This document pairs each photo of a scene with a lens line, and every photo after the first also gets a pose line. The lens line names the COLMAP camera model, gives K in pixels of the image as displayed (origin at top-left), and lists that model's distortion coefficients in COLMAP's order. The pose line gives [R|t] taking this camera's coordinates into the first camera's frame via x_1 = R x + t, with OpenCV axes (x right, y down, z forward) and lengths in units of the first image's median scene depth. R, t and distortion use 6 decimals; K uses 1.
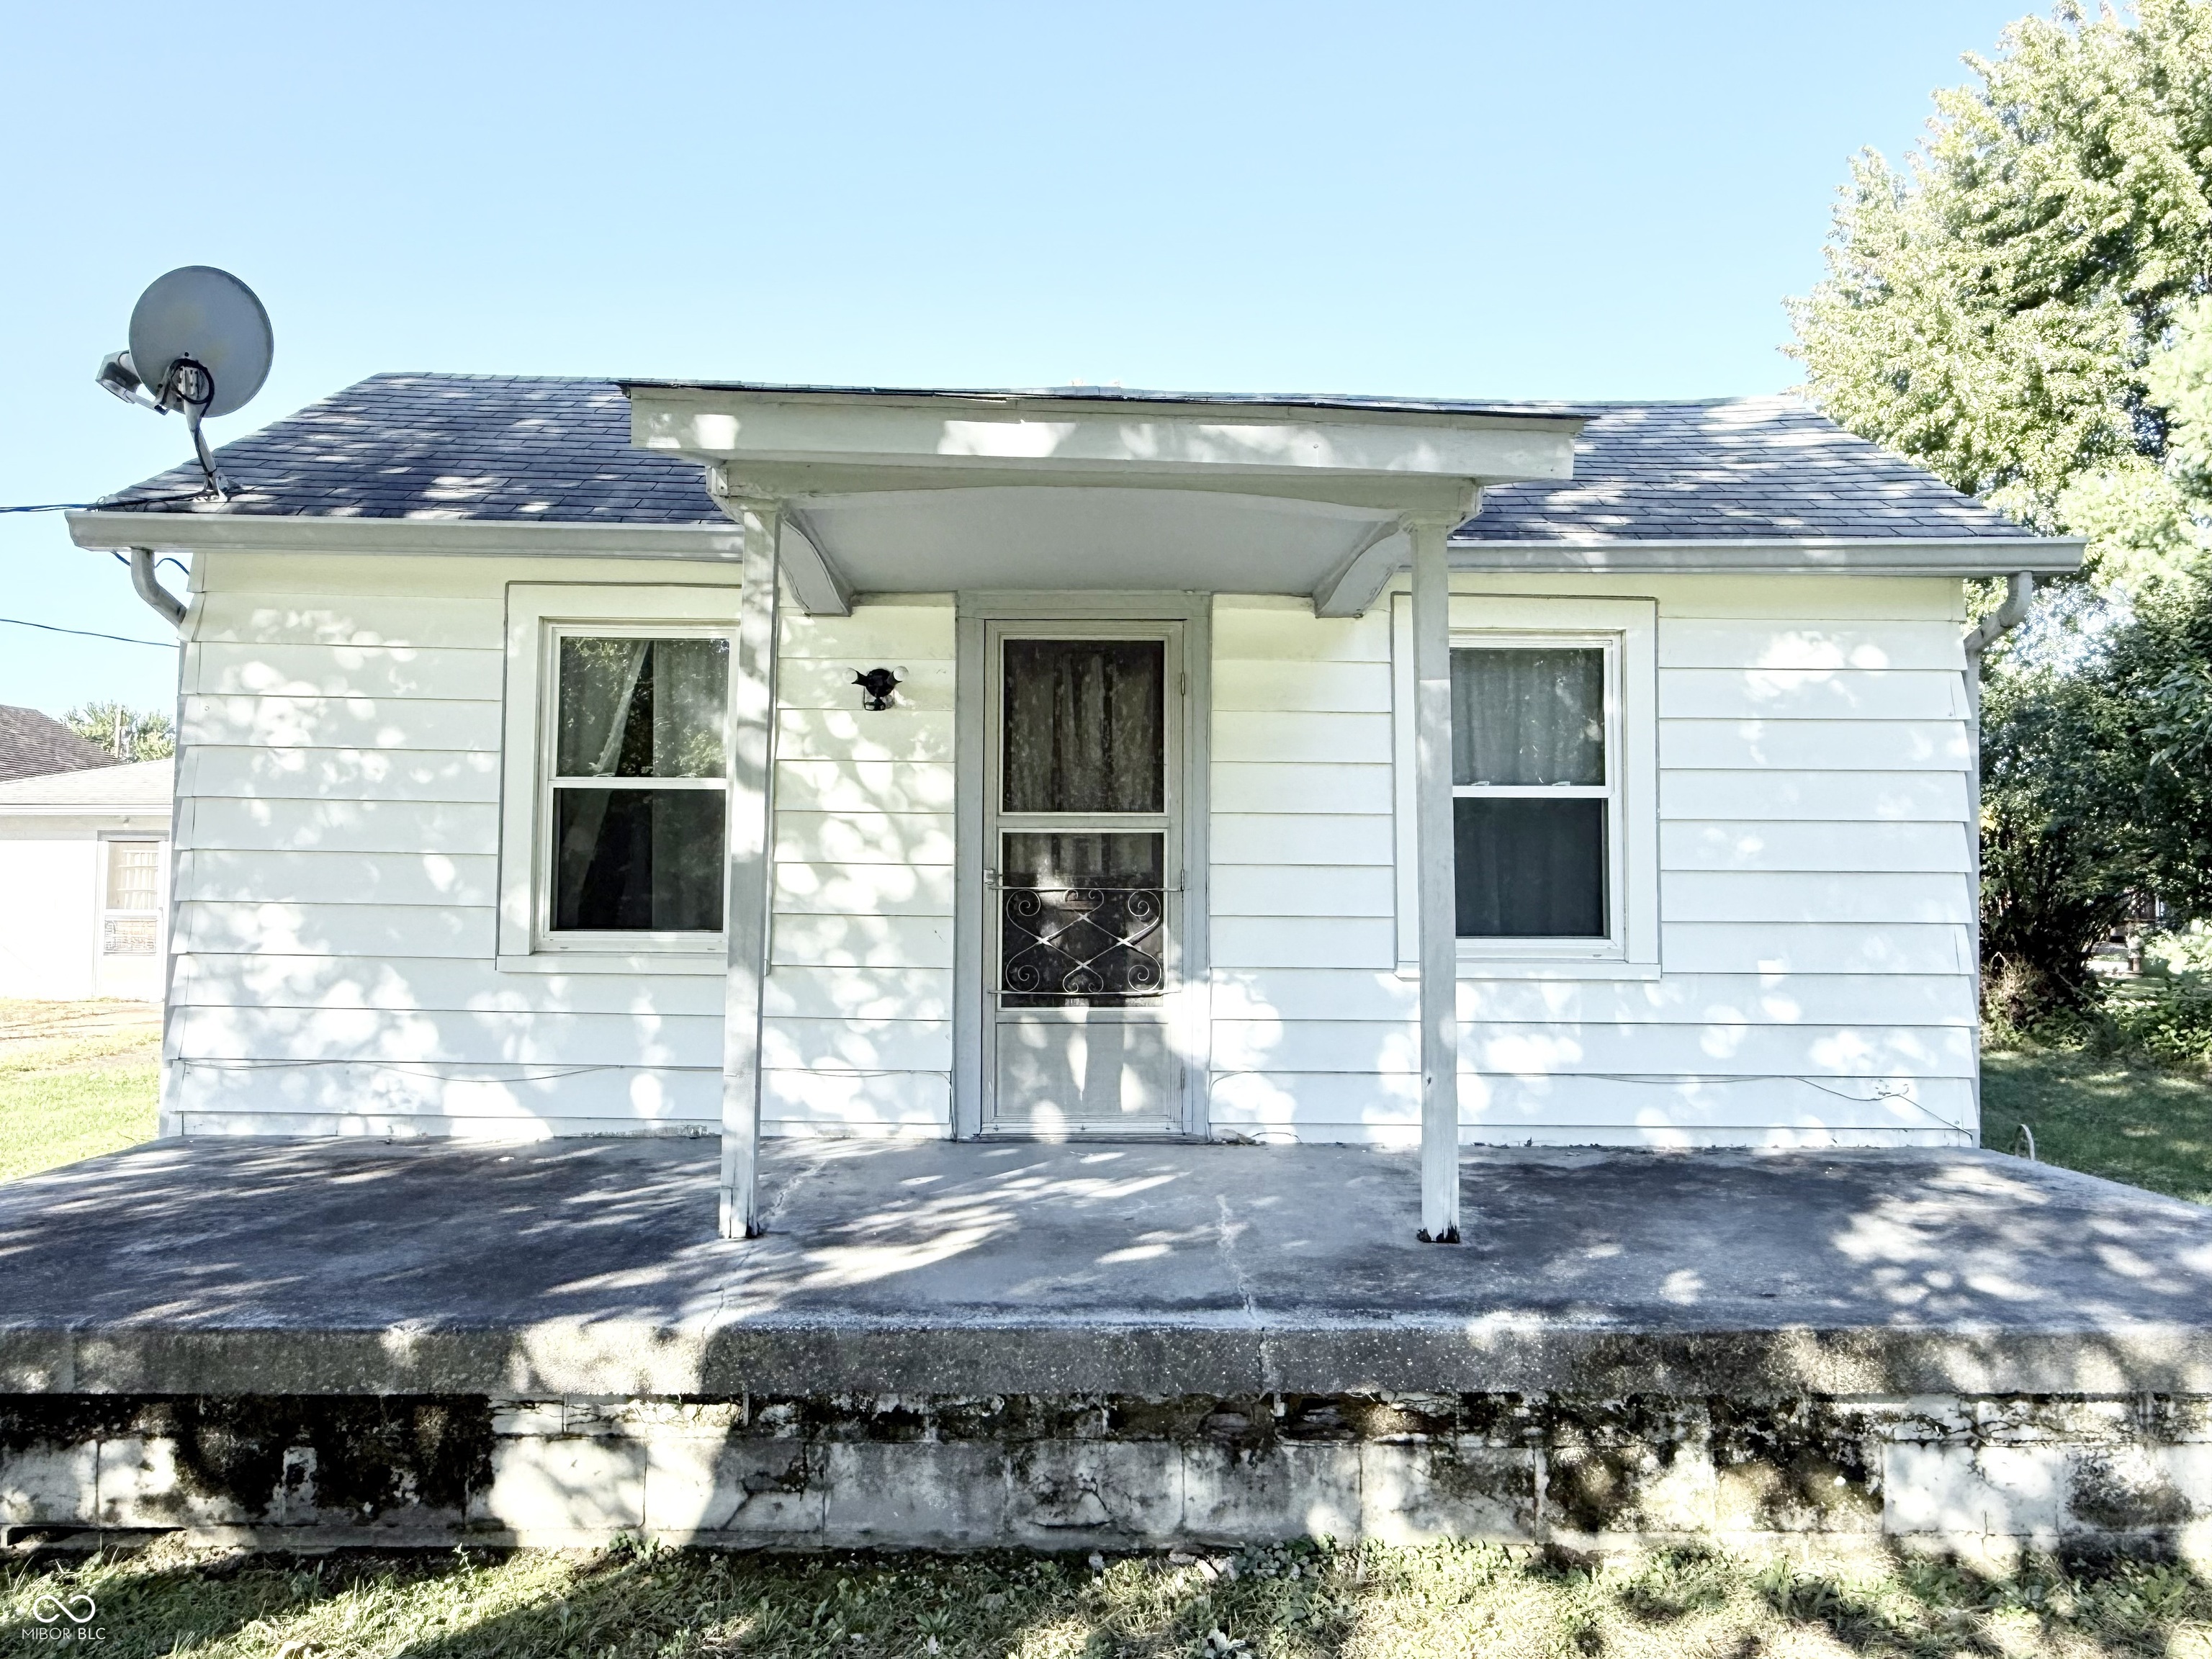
lens RADIAL K [[1472.9, 0, 1089.0], [0, 1472.9, 827.2], [0, 0, 1]] dist [-0.011161, 0.010296]
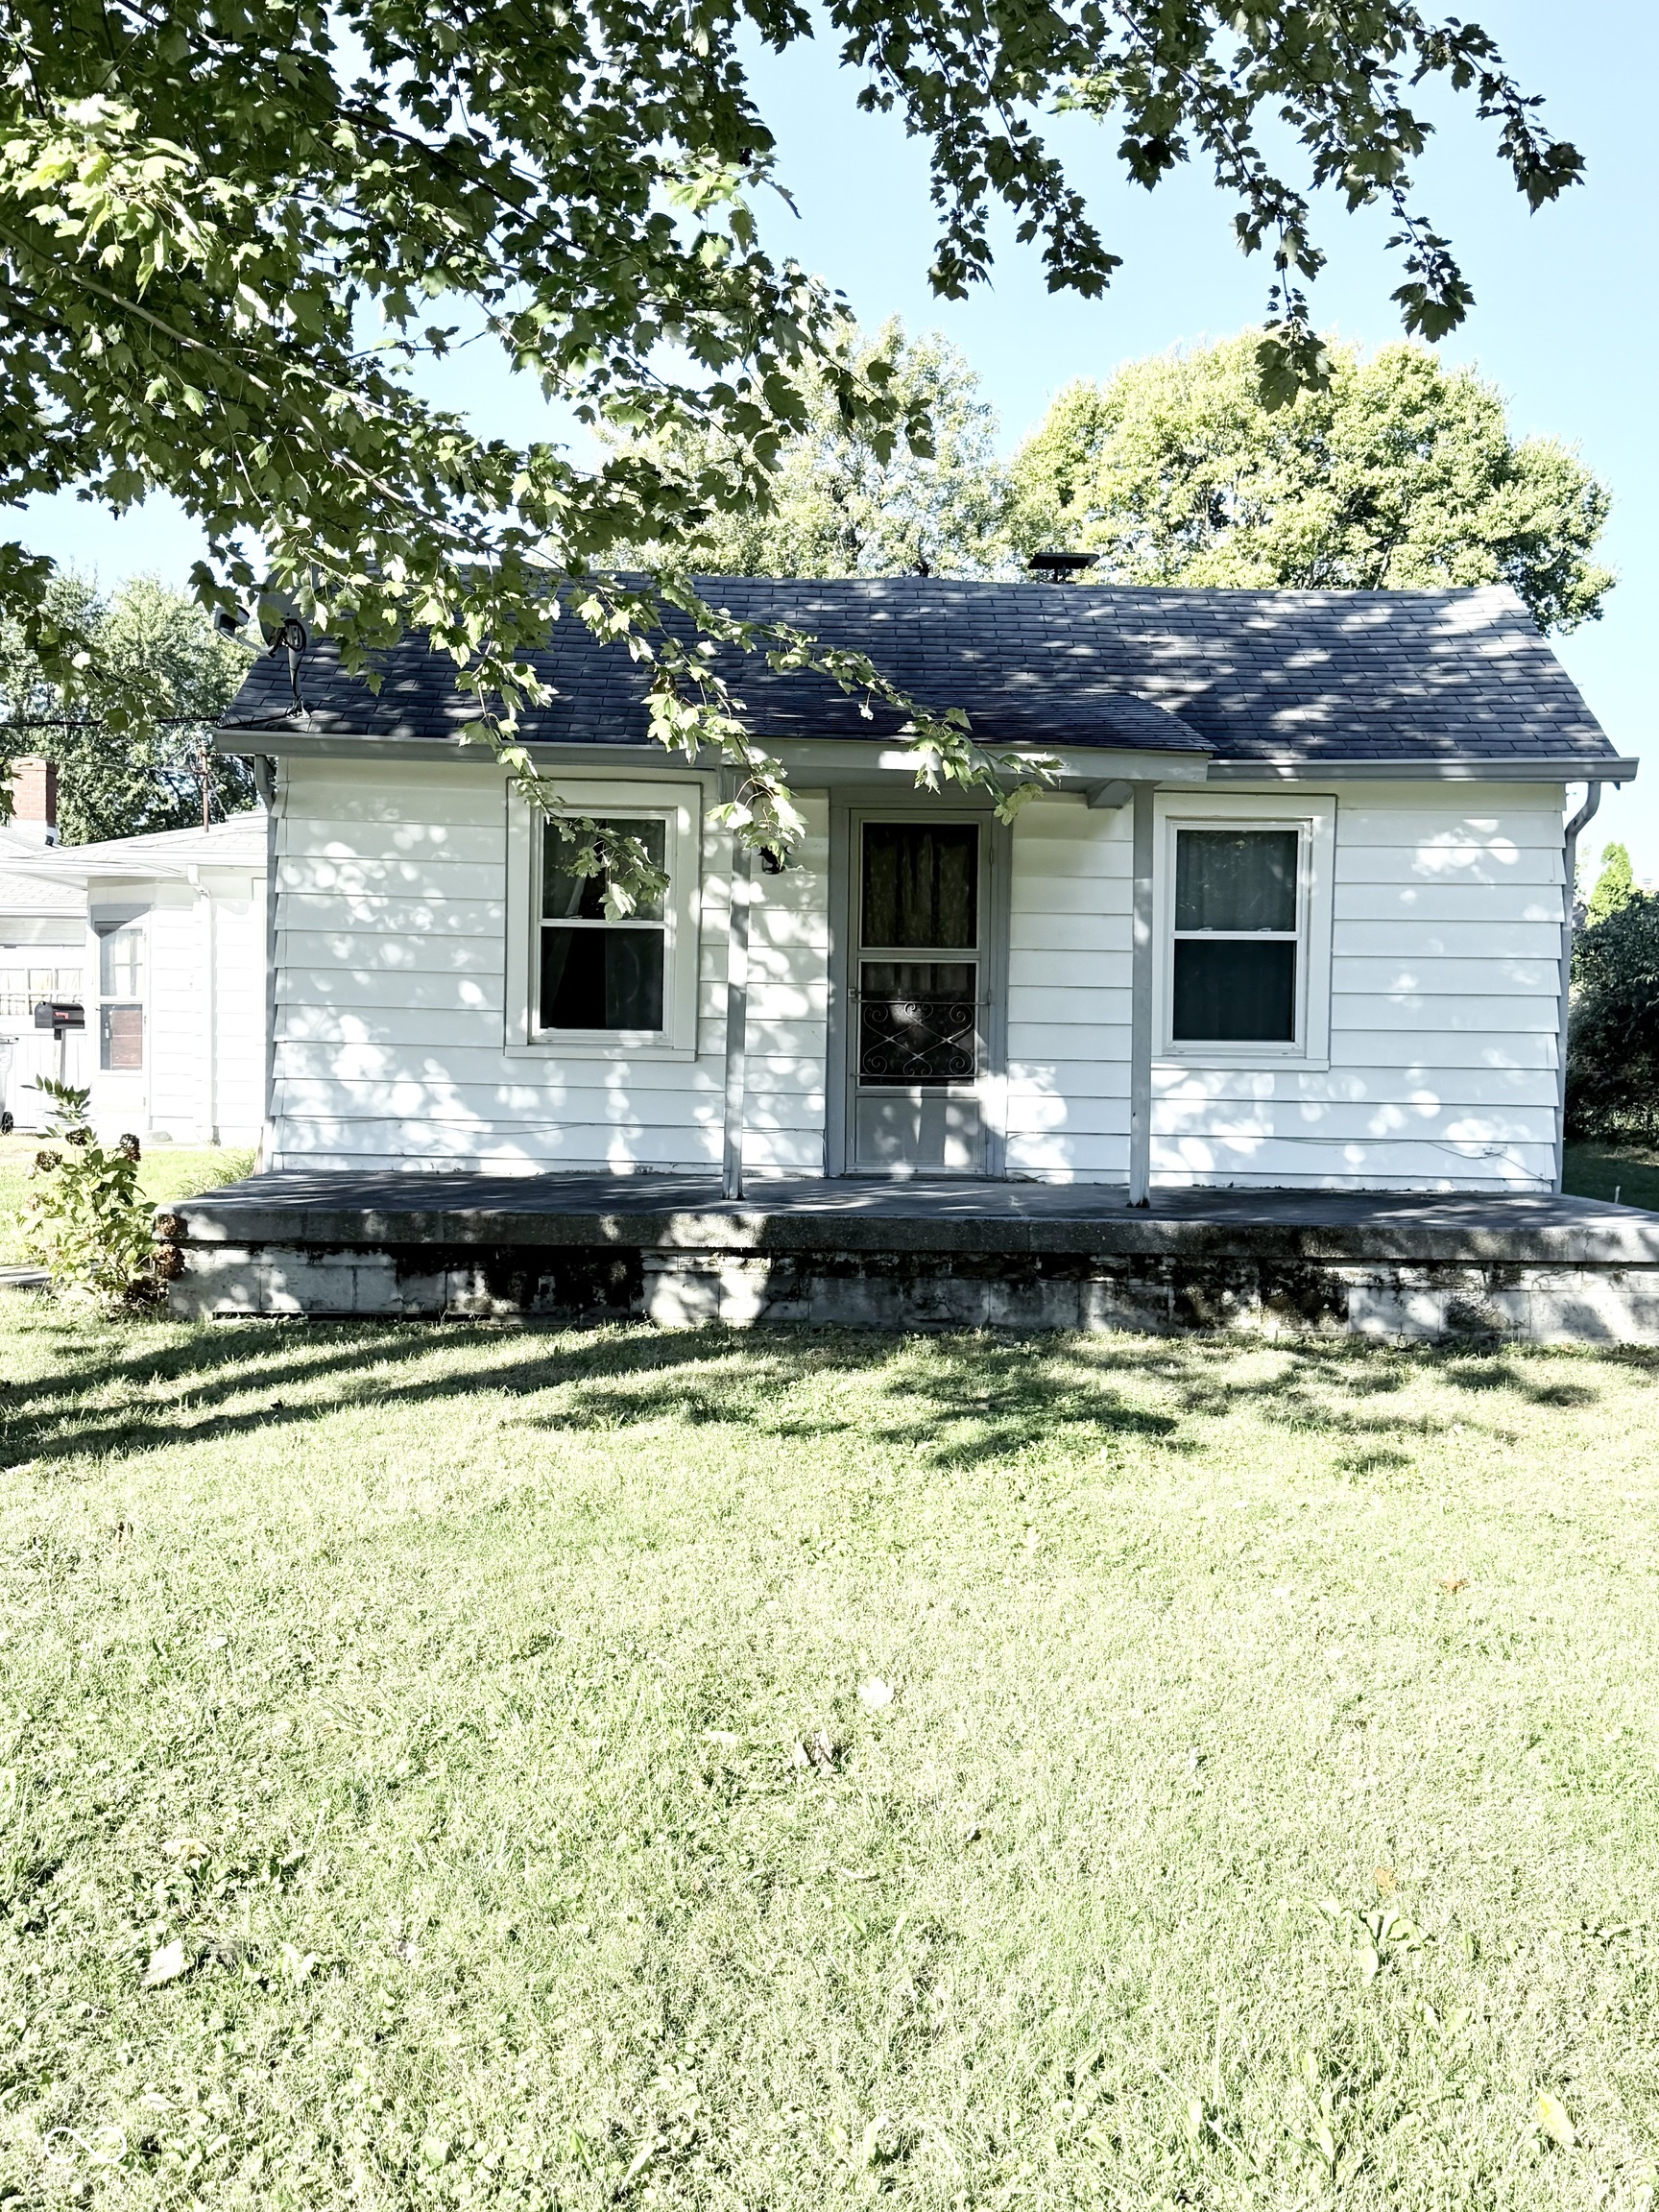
lens RADIAL K [[2310.2, 0, 835.8], [0, 2310.2, 1091.8], [0, 0, 1]] dist [0.140383, 0.000000]
pose [[0.999946, 0.009296, 0.004552, -0.093094], [-0.009607, 0.997225, 0.073818, -0.035939], [-0.003853, -0.073857, 0.997261, -1.218694]]
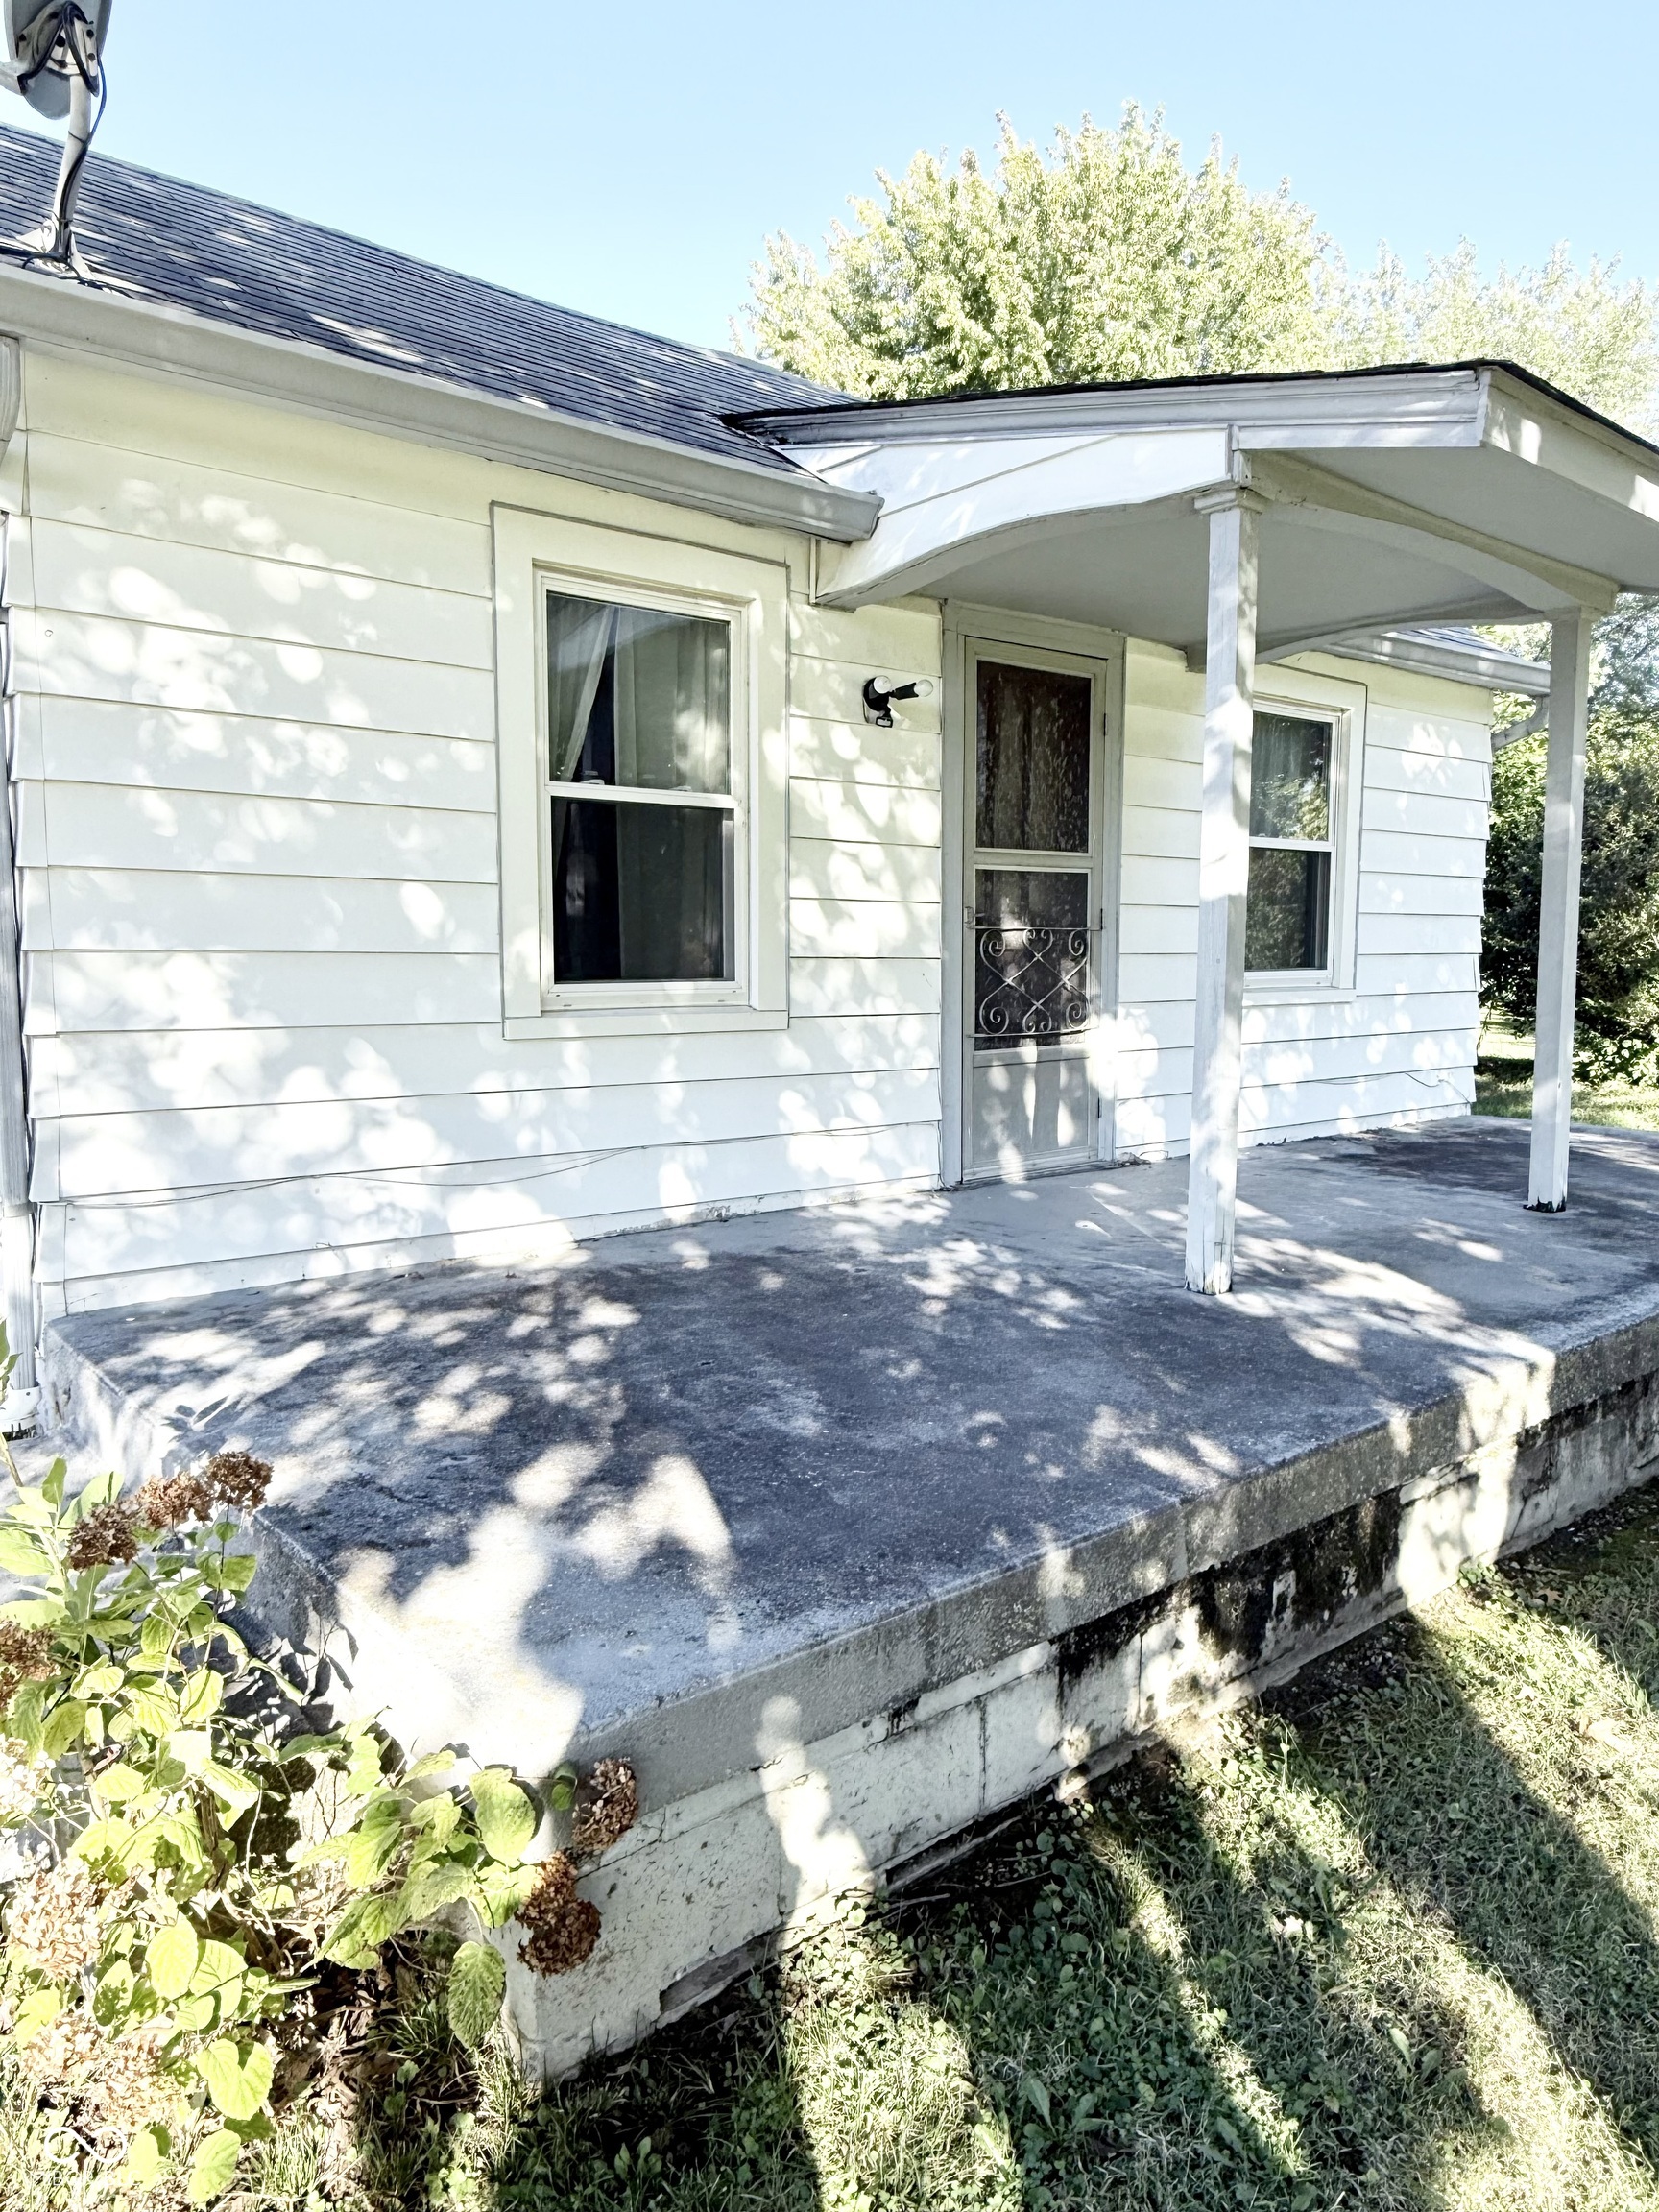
lens RADIAL K [[1472.9, 0, 820.8], [0, 1472.9, 1099.6], [0, 0, 1]] dist [-0.011161, 0.010296]
pose [[0.787856, -0.072815, 0.611540, -0.733502], [-0.025979, 0.988173, 0.151129, 0.009556], [-0.615312, -0.134955, 0.776646, 0.303244]]
